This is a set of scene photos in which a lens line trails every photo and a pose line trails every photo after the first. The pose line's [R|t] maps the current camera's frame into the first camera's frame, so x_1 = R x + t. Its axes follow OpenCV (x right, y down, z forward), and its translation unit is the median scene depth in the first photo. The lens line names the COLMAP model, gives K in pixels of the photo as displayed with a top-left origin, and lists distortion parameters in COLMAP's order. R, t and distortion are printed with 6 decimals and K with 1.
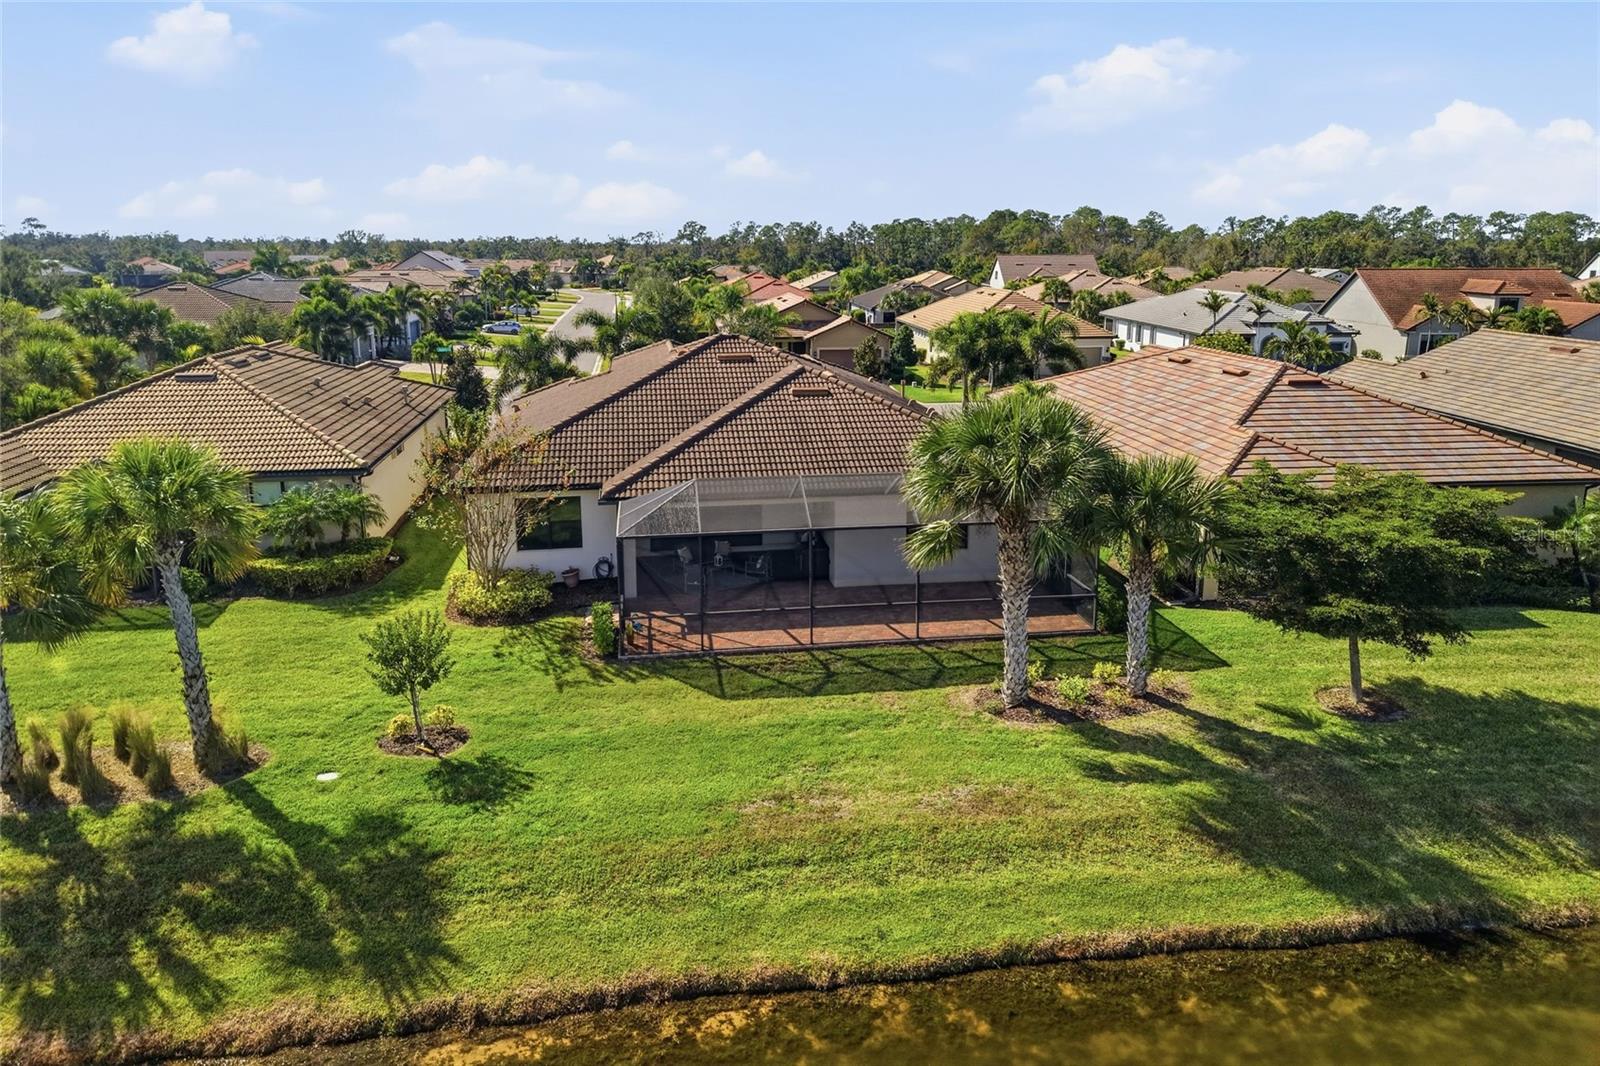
lens RADIAL K [[1046.2, 0, 796.0], [0, 1046.2, 503.4], [0, 0, 1]] dist [0.016035, -0.002325]
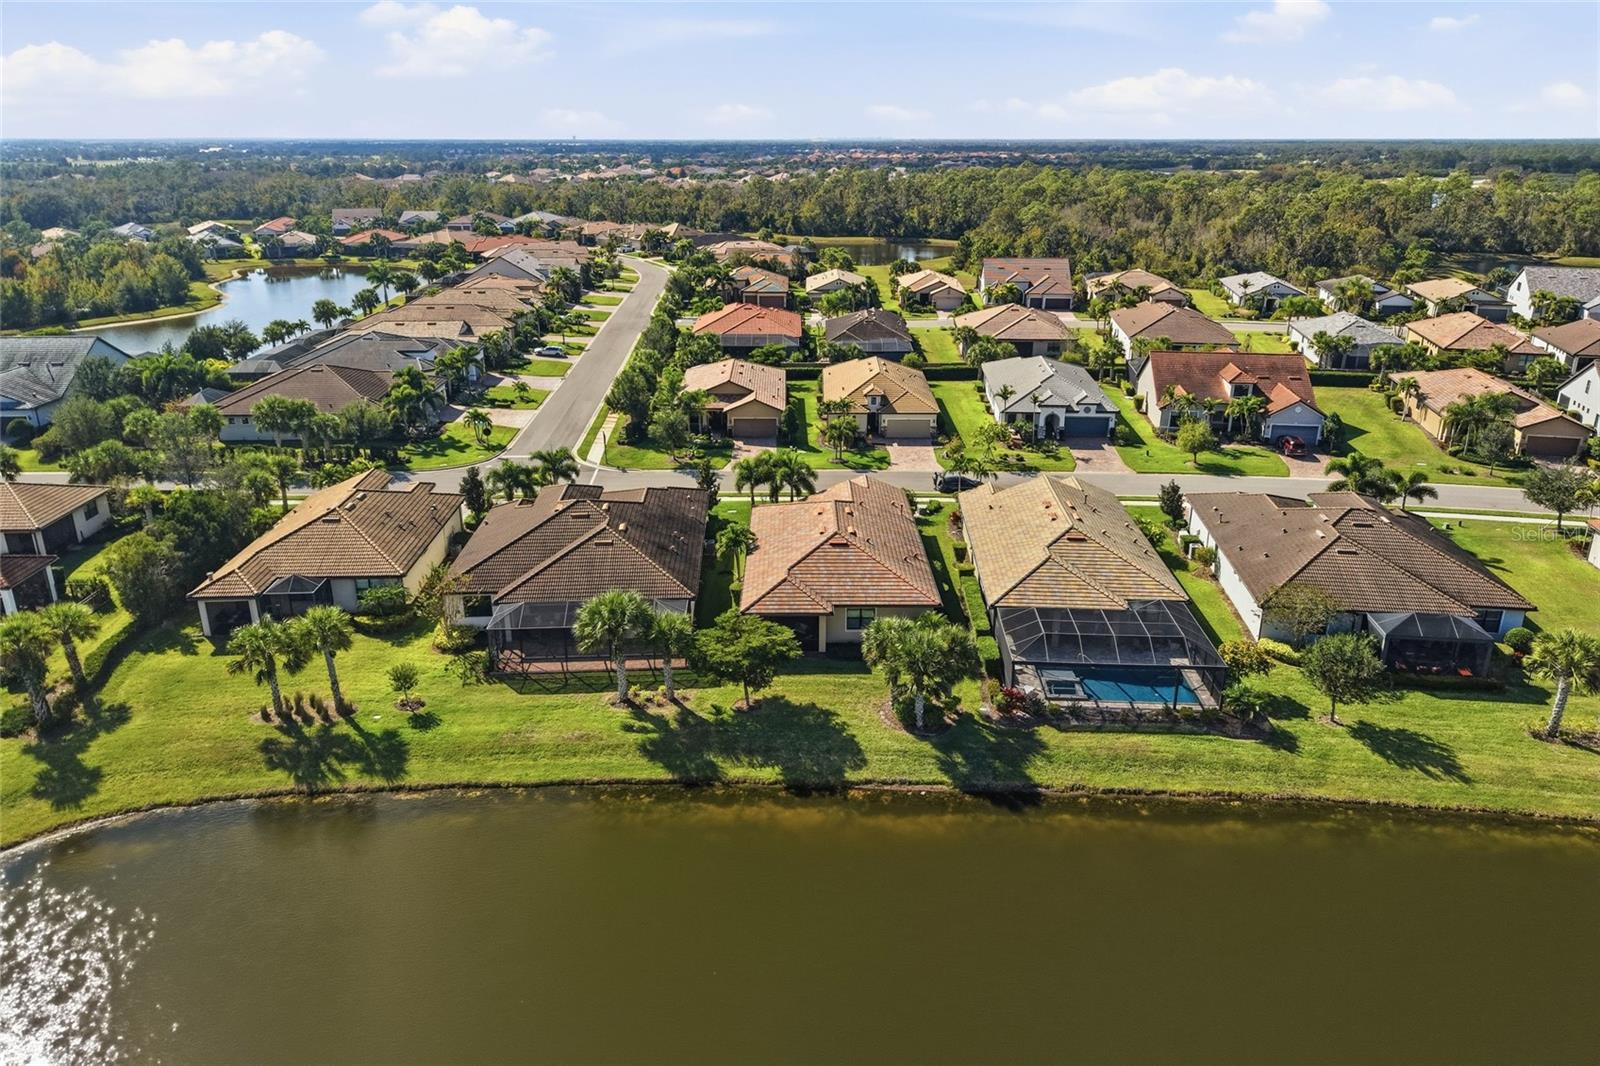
lens RADIAL K [[1048.6, 0, 804.4], [0, 1048.6, 527.2], [0, 0, 1]] dist [0.011673, -0.000336]
pose [[0.994907, 0.034082, -0.094856, 0.757097], [-0.022830, 0.992837, 0.117278, -0.481406], [0.098174, -0.114515, 0.988559, -1.309102]]
